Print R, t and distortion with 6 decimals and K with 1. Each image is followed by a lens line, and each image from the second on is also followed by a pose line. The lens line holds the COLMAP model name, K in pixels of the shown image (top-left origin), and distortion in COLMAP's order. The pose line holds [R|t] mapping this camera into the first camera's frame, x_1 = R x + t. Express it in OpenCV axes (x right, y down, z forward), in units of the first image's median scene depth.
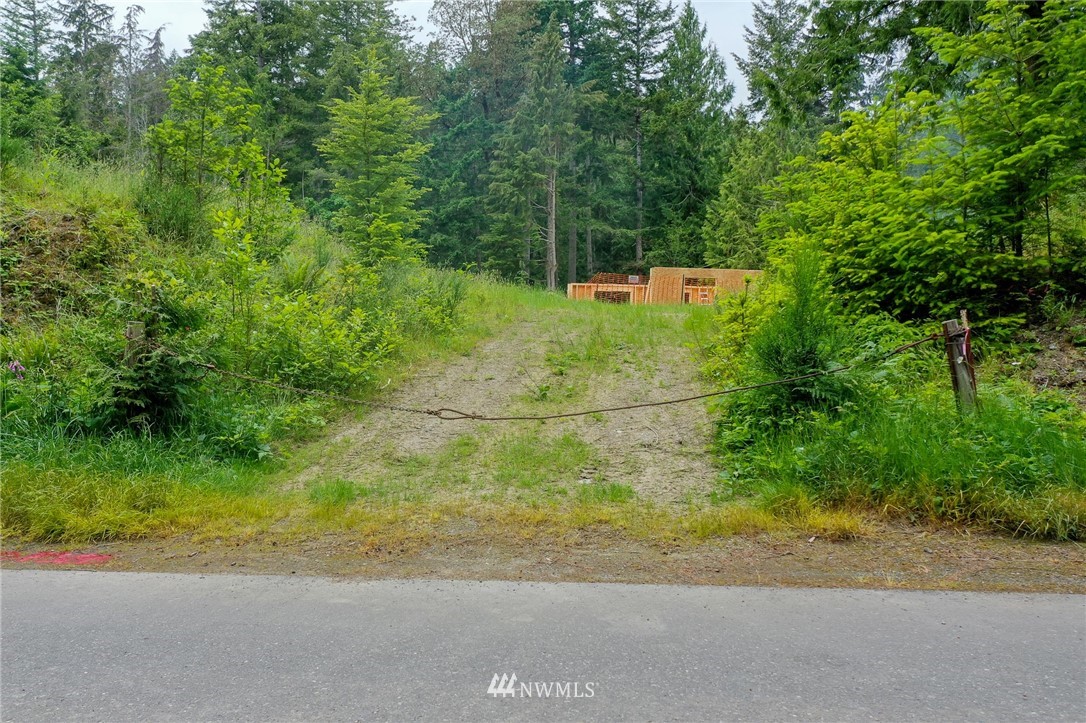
lens RADIAL K [[847.6, 0, 543.0], [0, 847.6, 361.5], [0, 0, 1]] dist [-0.005407, 0.013115]
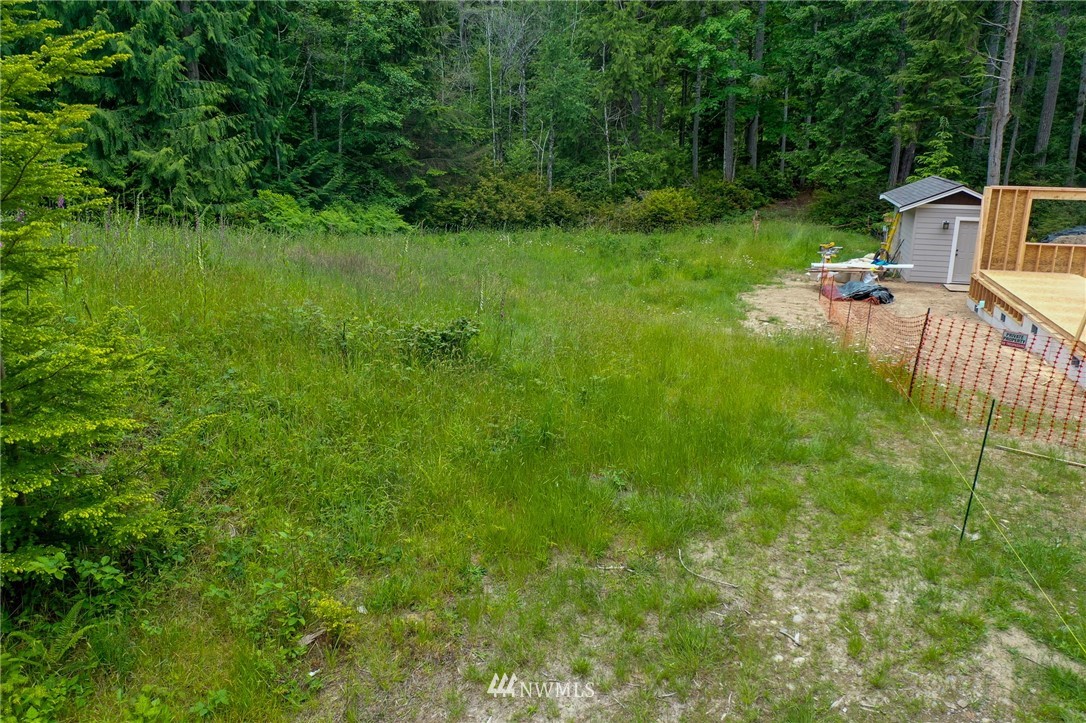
lens RADIAL K [[847.6, 0, 543.0], [0, 847.6, 361.5], [0, 0, 1]] dist [-0.005407, 0.013115]
pose [[0.869113, 0.132814, -0.476449, 0.041424], [-0.022578, 0.972923, 0.230025, -0.069949], [0.494098, -0.189161, 0.848578, 0.205825]]
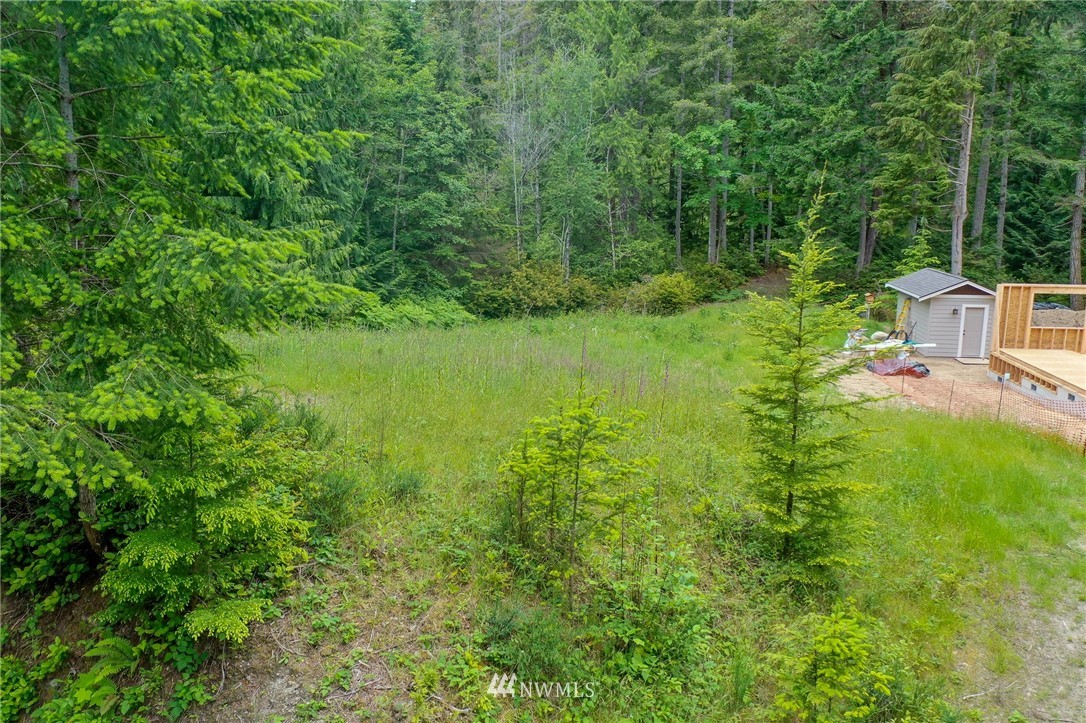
lens RADIAL K [[847.6, 0, 543.0], [0, 847.6, 361.5], [0, 0, 1]] dist [-0.005407, 0.013115]
pose [[0.918588, 0.068479, -0.389240, -0.032395], [-0.008637, 0.988118, 0.153457, -0.094380], [0.395123, -0.137602, 0.908264, 0.074787]]
